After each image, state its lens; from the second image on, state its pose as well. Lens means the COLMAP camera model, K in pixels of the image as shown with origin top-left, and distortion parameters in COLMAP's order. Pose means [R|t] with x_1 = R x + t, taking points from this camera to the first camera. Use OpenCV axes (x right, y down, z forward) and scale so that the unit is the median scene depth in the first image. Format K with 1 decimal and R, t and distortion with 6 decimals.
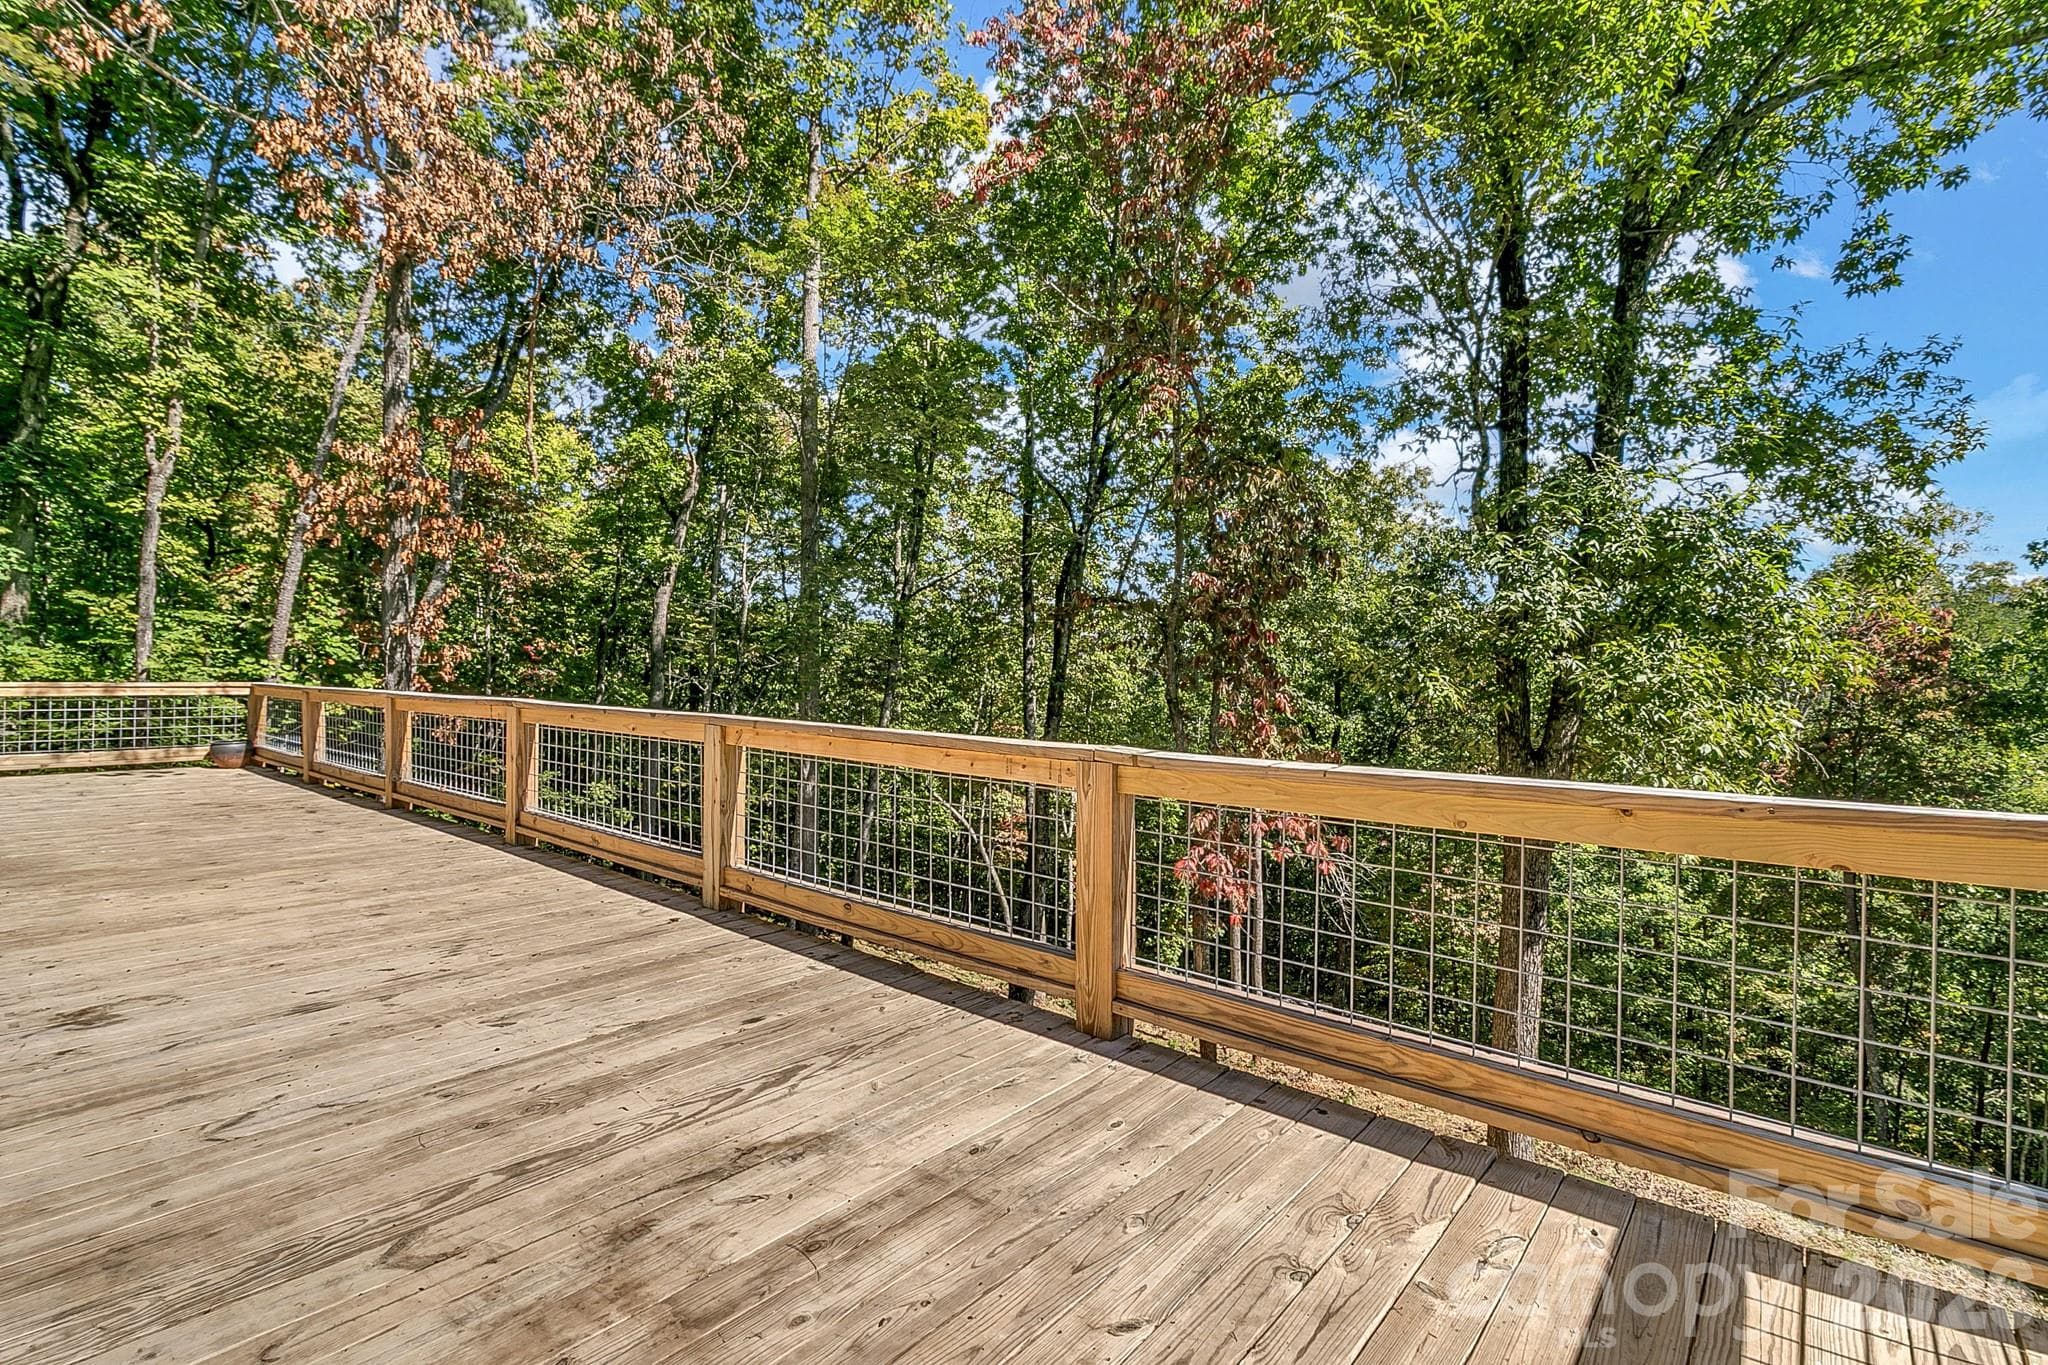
lens RADIAL K [[946.9, 0, 1018.0], [0, 946.9, 678.1], [0, 0, 1]] dist [0.004687, 0.000238]
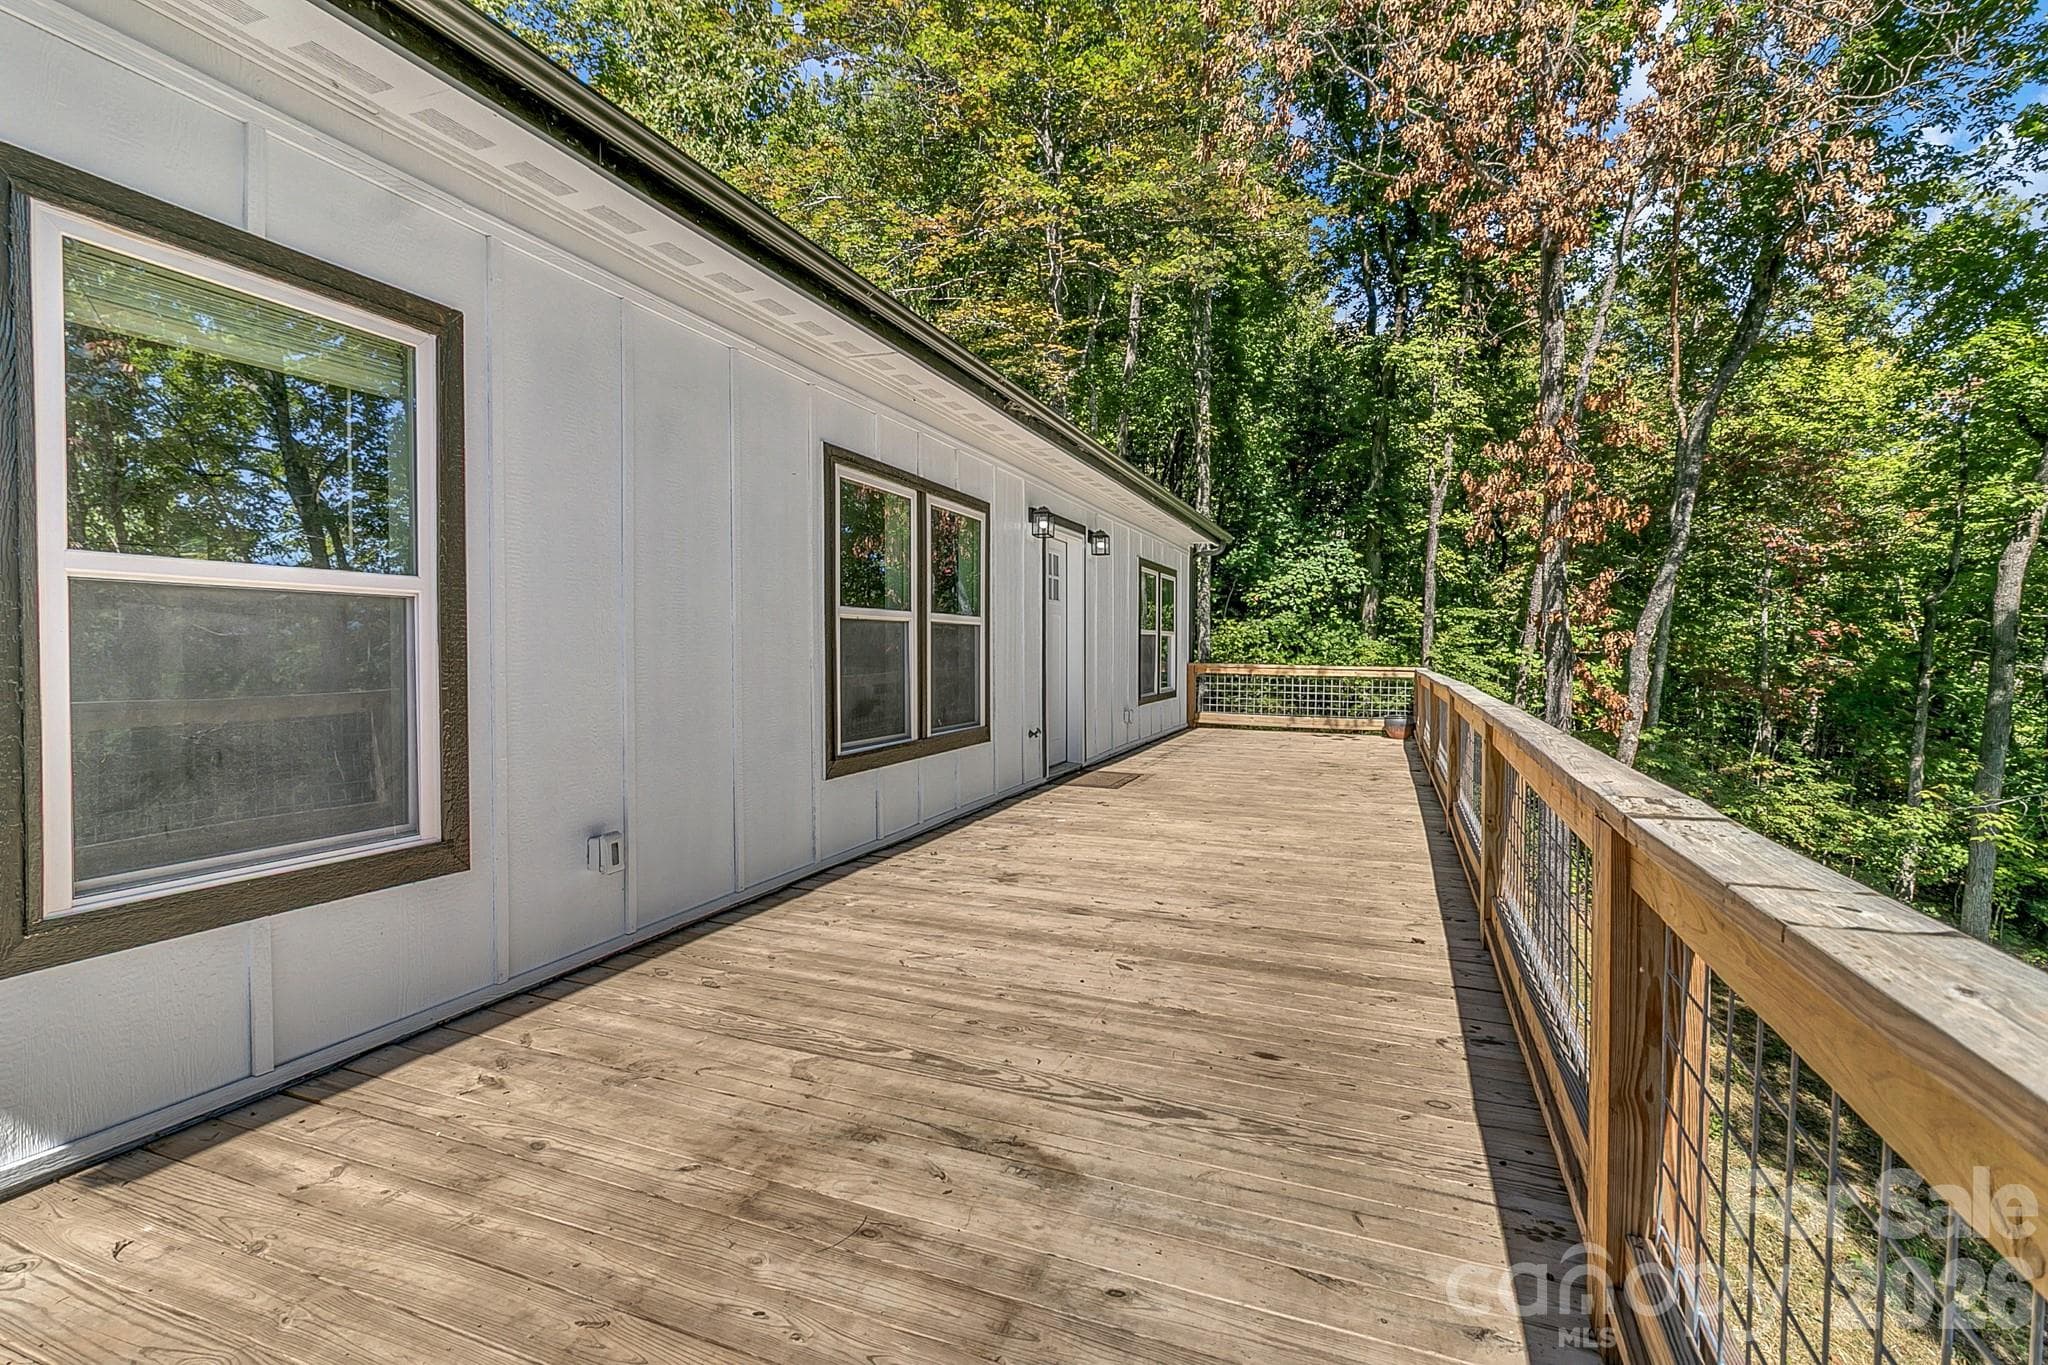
lens RADIAL K [[946.9, 0, 1014.2], [0, 946.9, 675.6], [0, 0, 1]] dist [0.004687, 0.000238]
pose [[0.323019, 0.020888, -0.946162, 0.109757], [-0.013344, 0.999758, 0.017515, 0.000526], [0.946299, 0.006968, 0.323219, 0.120042]]
